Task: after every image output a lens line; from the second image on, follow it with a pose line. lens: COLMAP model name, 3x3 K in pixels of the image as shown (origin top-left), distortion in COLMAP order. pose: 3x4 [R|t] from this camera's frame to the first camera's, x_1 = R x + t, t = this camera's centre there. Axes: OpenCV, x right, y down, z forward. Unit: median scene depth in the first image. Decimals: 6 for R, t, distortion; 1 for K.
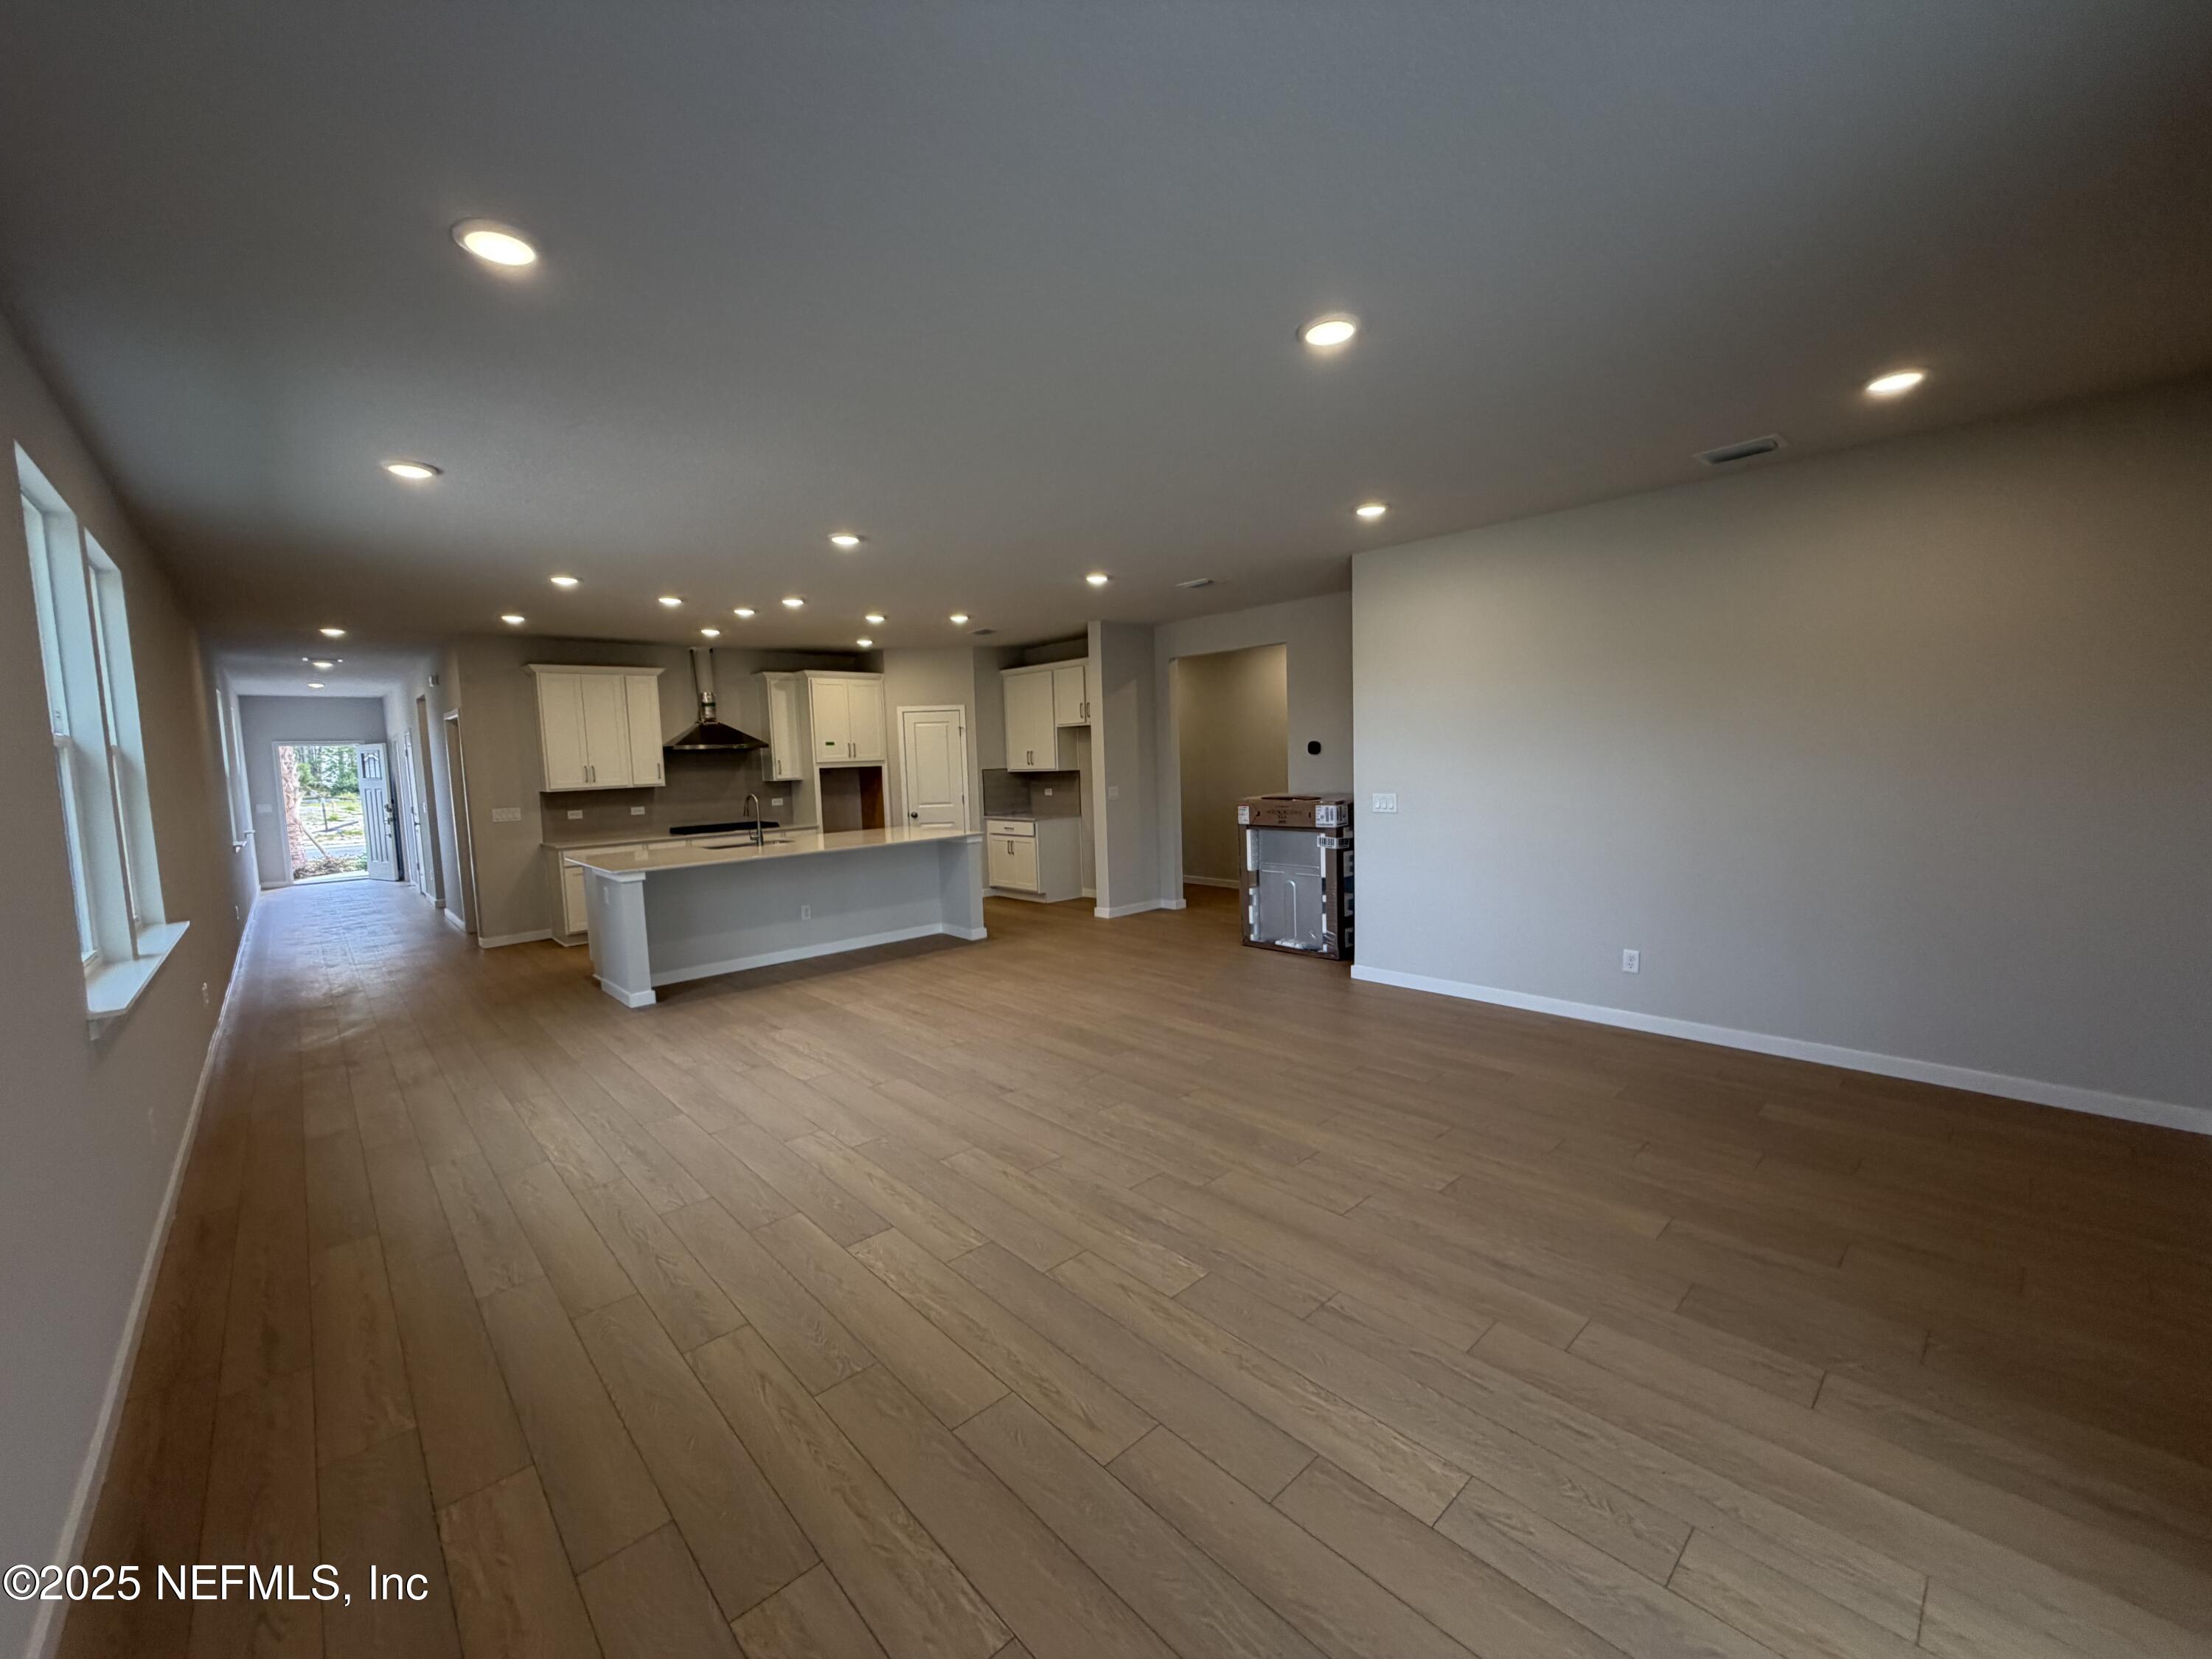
lens RADIAL K [[883.3, 0, 1099.7], [0, 883.3, 831.4], [0, 0, 1]] dist [0.000237, -0.000106]
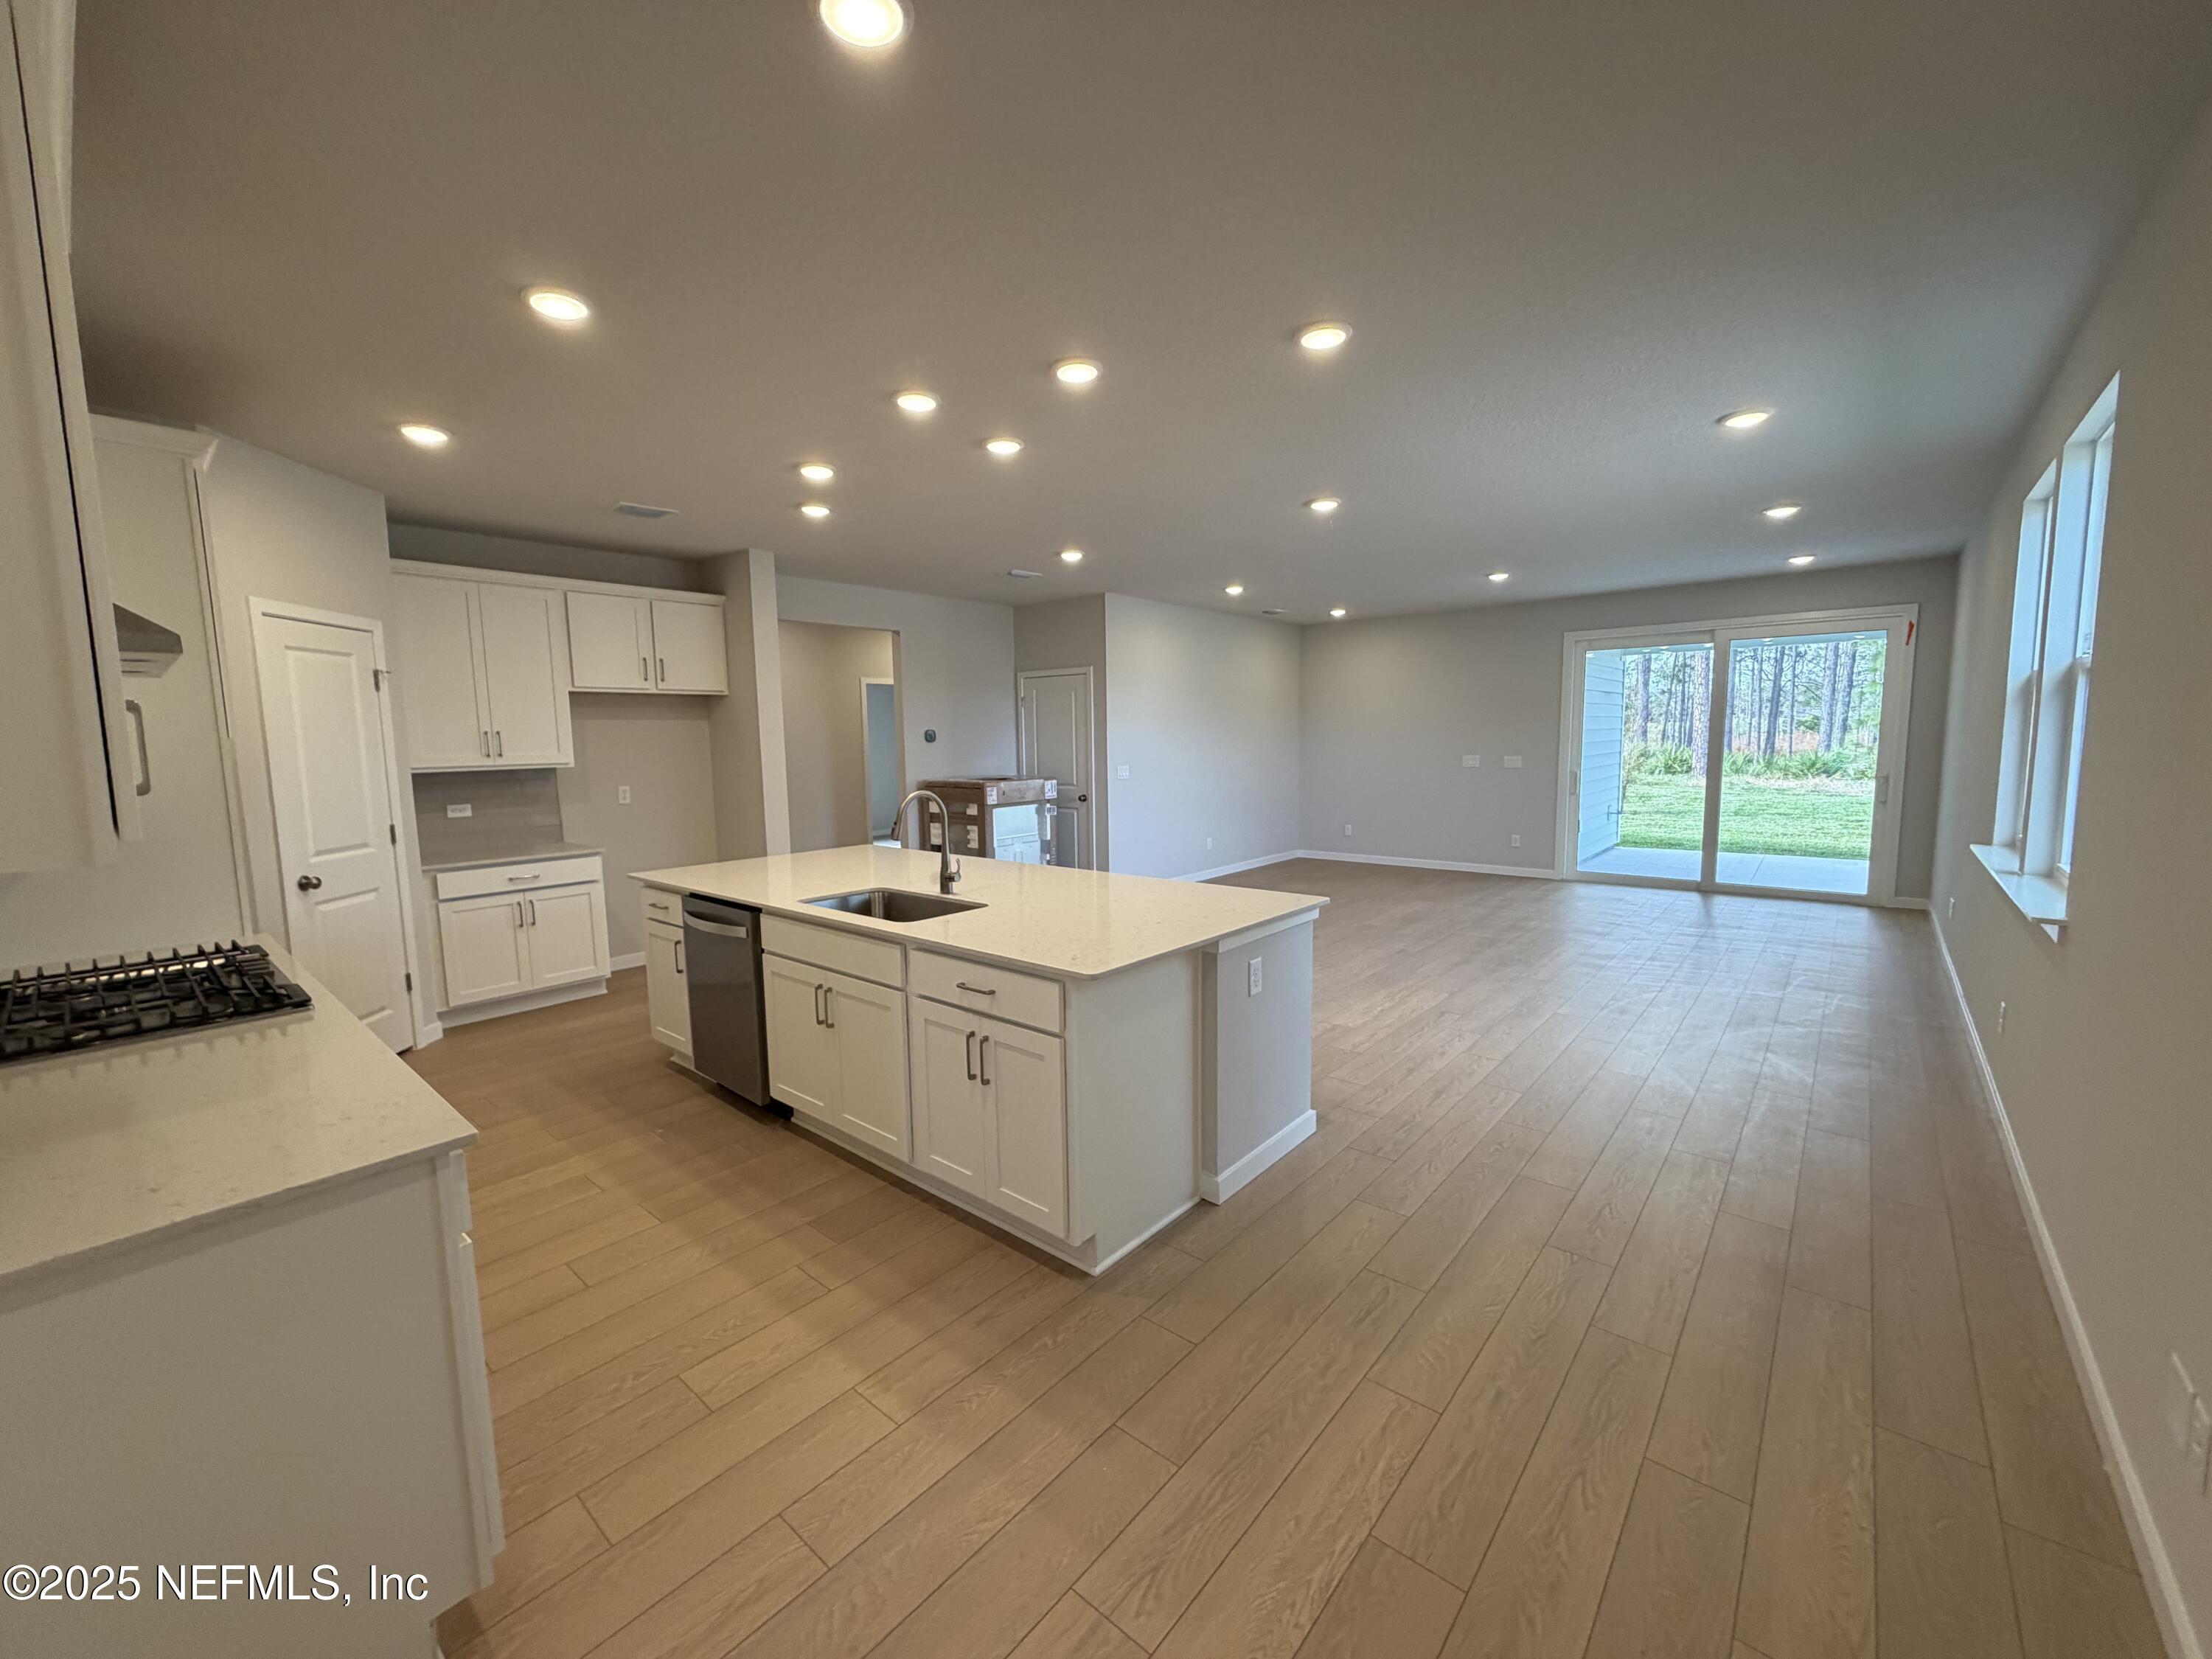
lens RADIAL K [[883.3, 0, 1098.8], [0, 883.3, 830.9], [0, 0, 1]] dist [0.000237, -0.000106]
pose [[-0.116019, -0.071126, 0.990697, -0.877445], [0.108431, 0.990564, 0.083815, -0.049949], [-0.987311, 0.117146, -0.107212, 0.960097]]
